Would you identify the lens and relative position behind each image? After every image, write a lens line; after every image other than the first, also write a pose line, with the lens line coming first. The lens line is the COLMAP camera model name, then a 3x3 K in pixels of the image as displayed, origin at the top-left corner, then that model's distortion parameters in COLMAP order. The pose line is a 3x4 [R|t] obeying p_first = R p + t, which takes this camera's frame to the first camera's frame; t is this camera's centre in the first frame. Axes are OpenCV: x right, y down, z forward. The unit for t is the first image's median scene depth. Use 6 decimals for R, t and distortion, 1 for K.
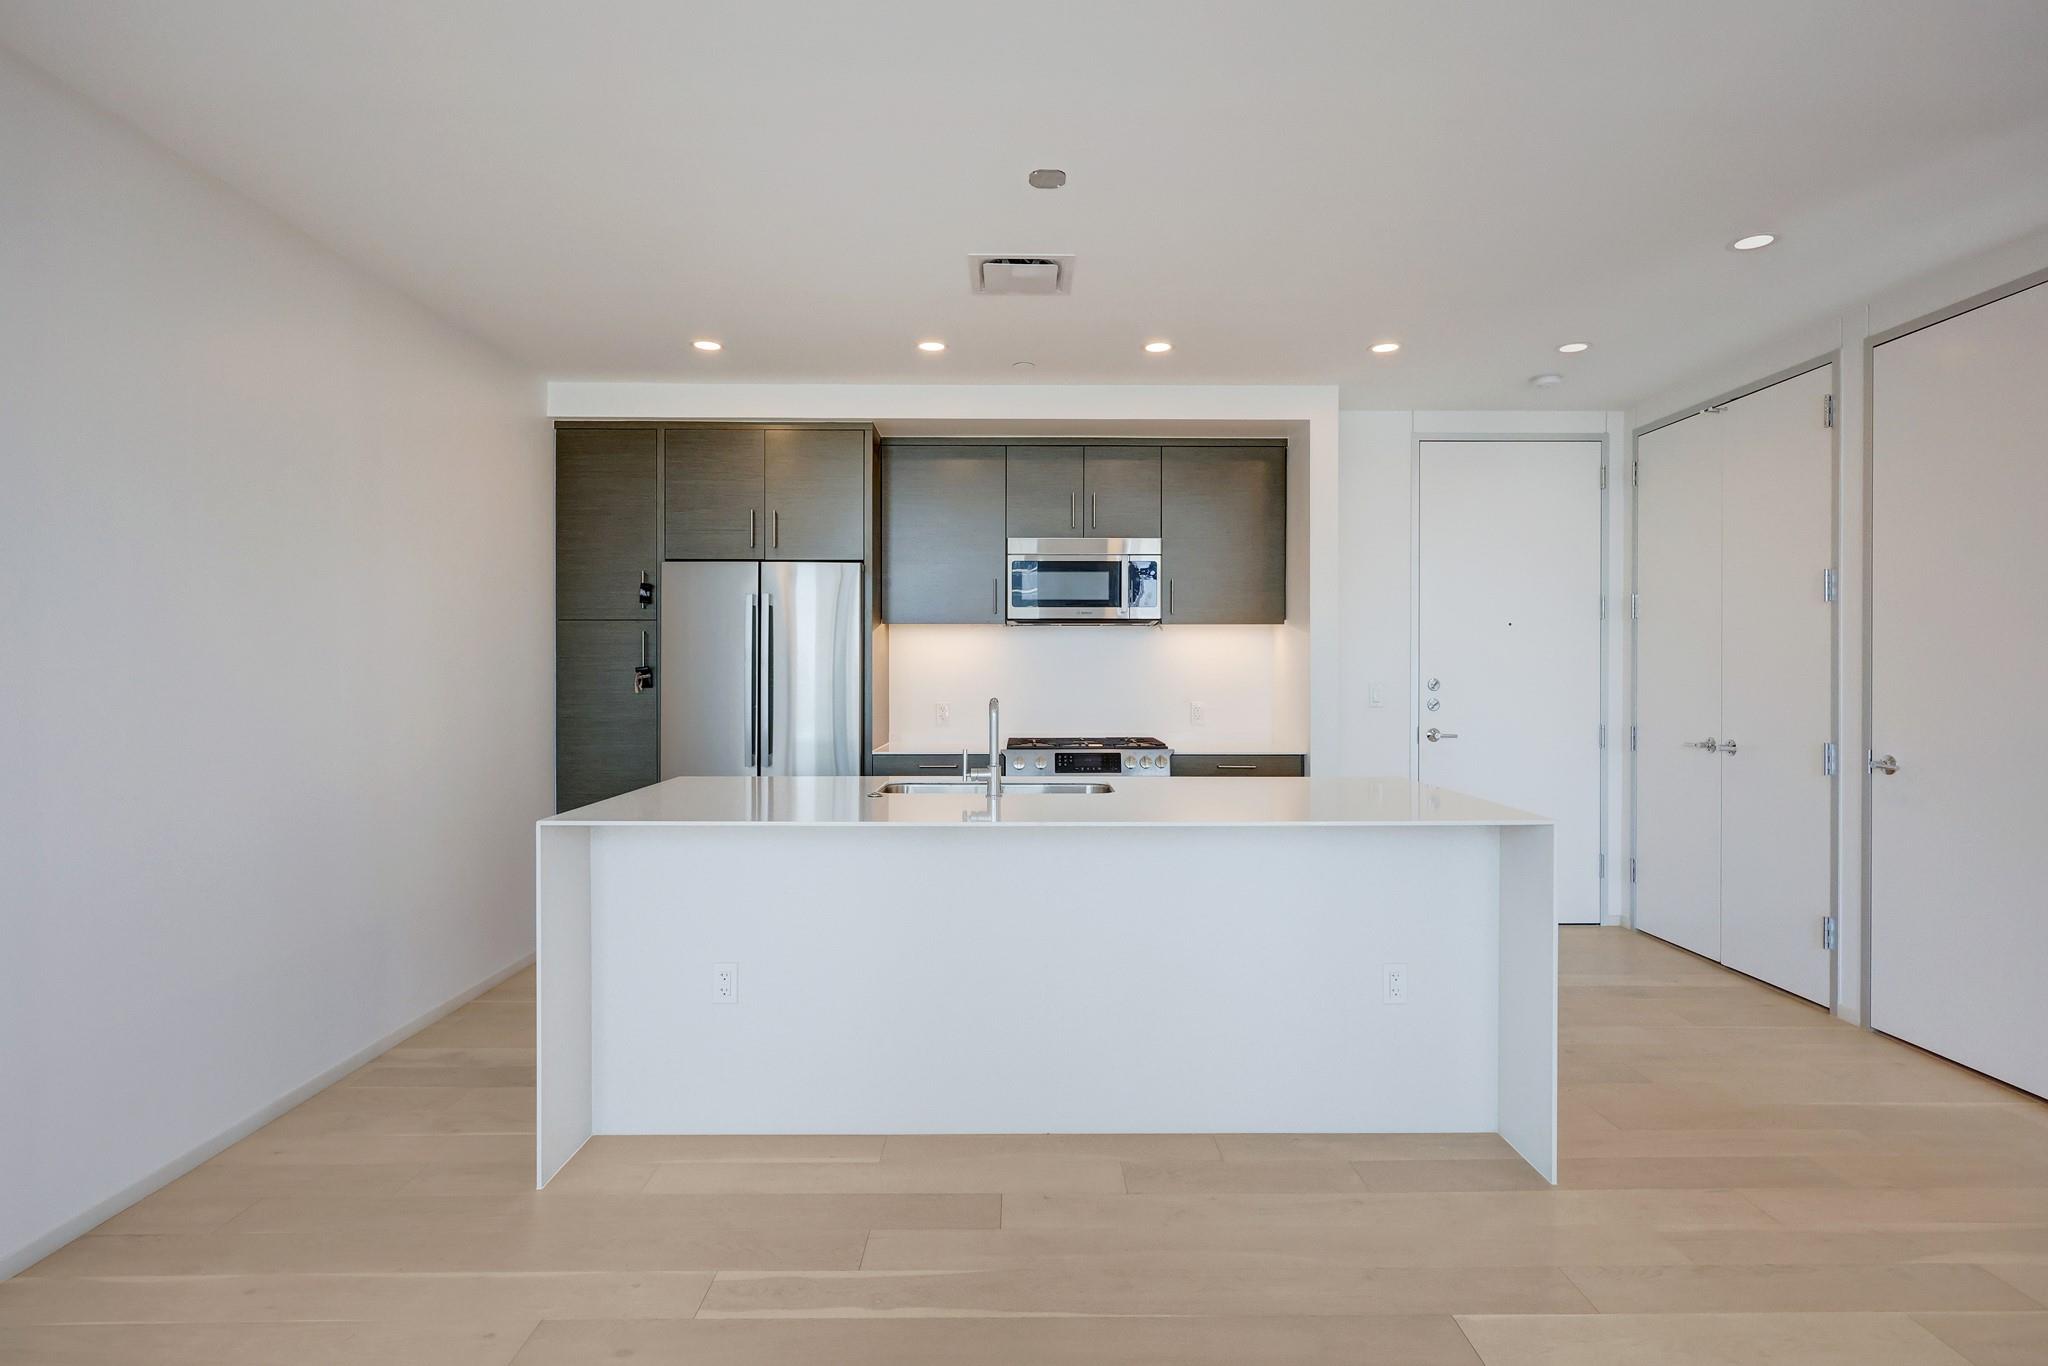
lens RADIAL K [[1026.7, 0, 1024.0], [0, 1026.7, 683.0], [0, 0, 1]] dist [-0.001826, -0.000433]
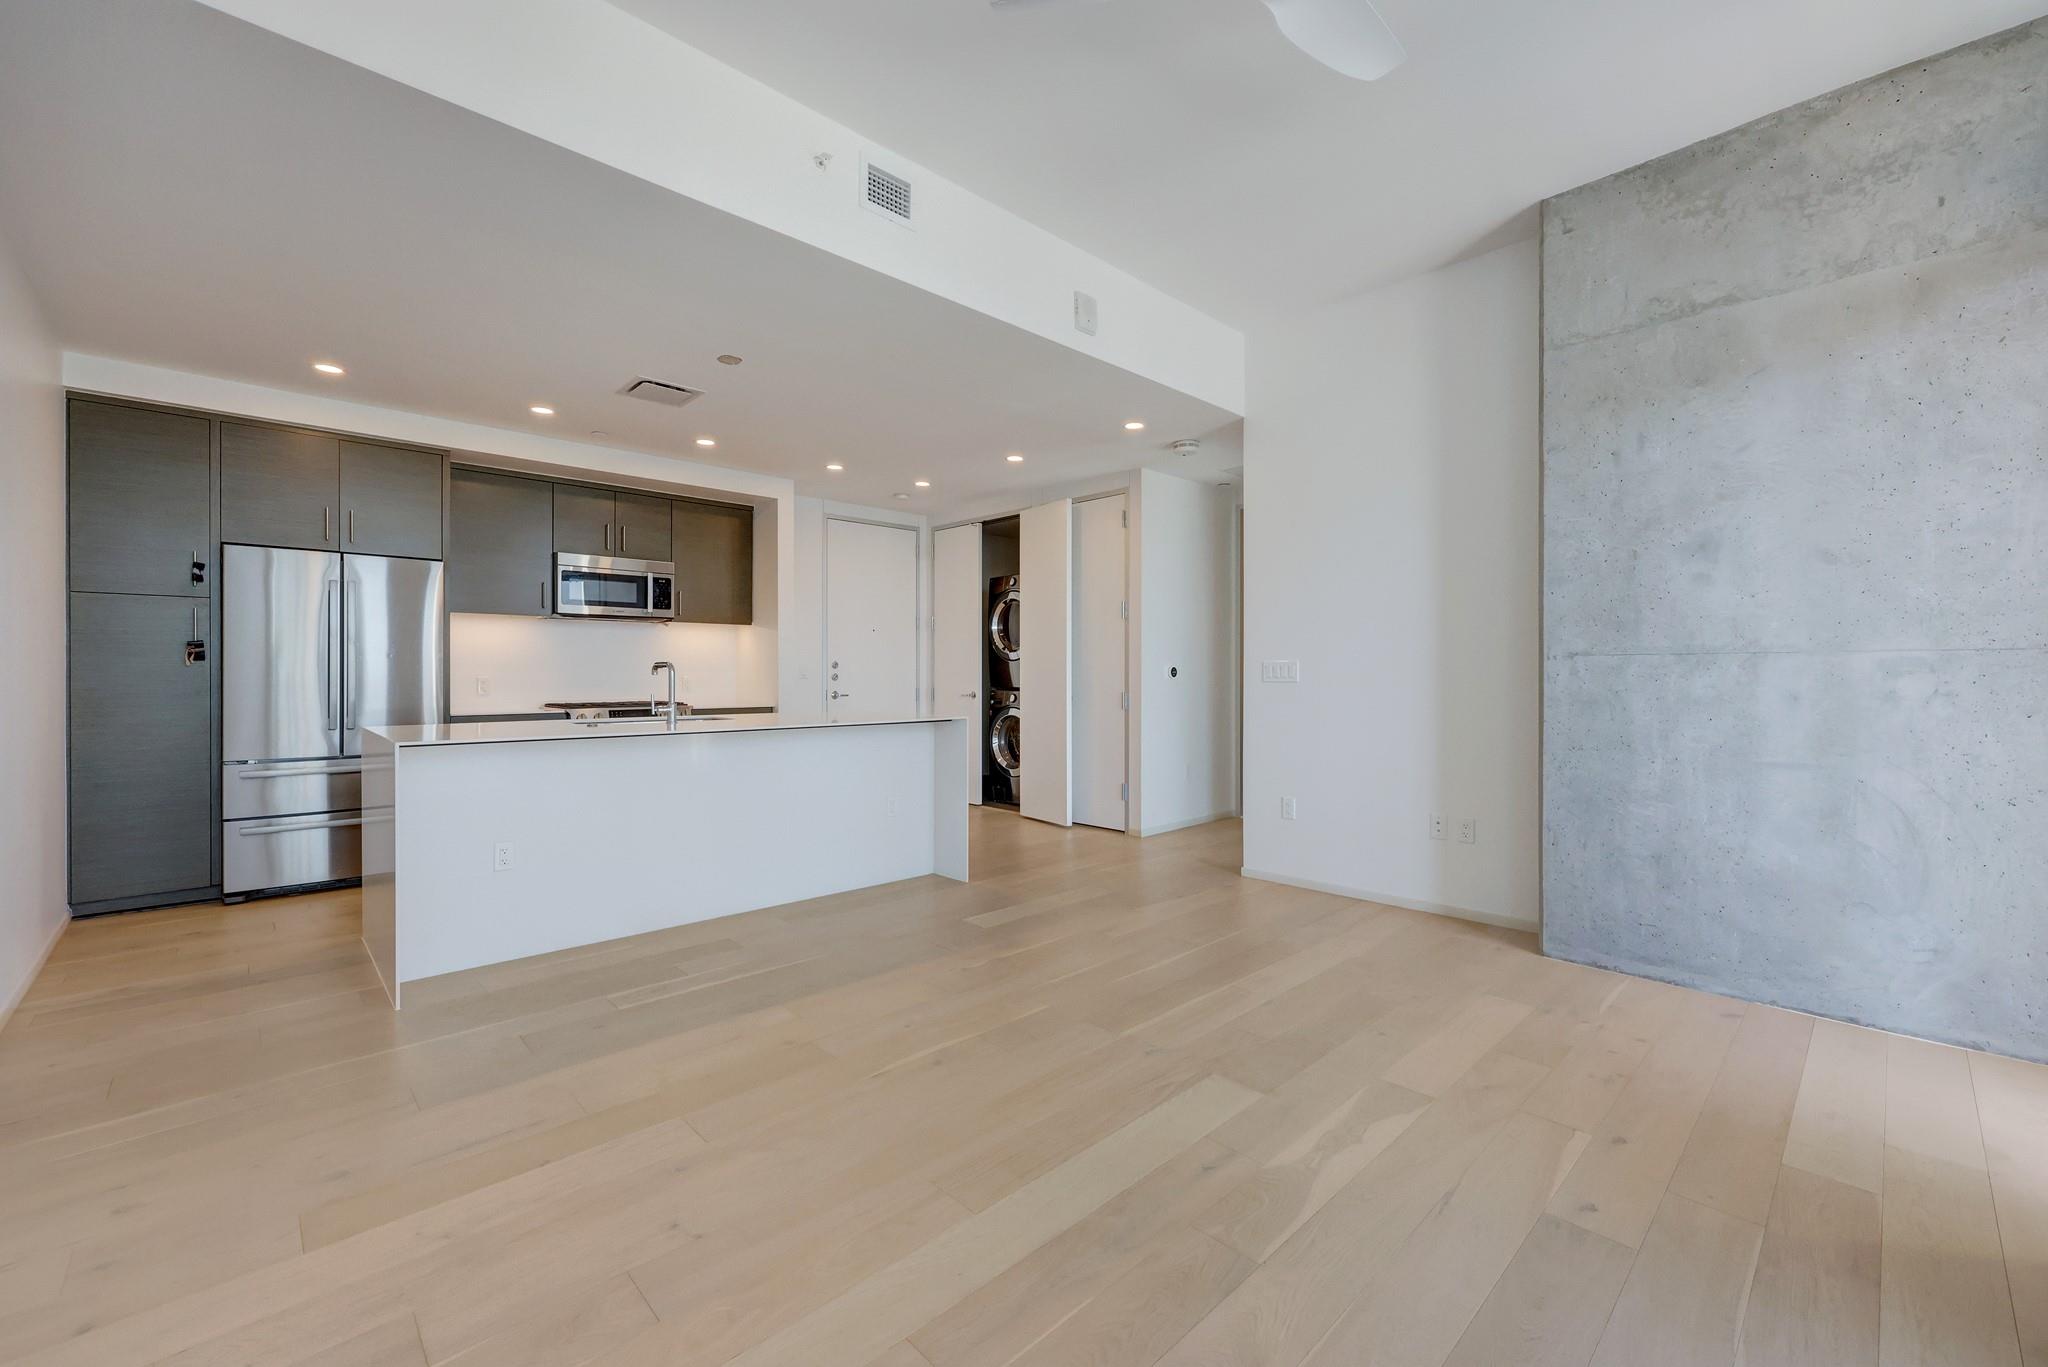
lens RADIAL K [[838.4, 0, 993.2], [0, 838.4, 682.4], [0, 0, 1]] dist [-0.002243, -0.000180]
pose [[0.745929, -0.004843, 0.666008, -0.325057], [0.004771, 0.999987, 0.001929, 0.029164], [-0.666008, 0.001739, 0.745942, -0.193218]]
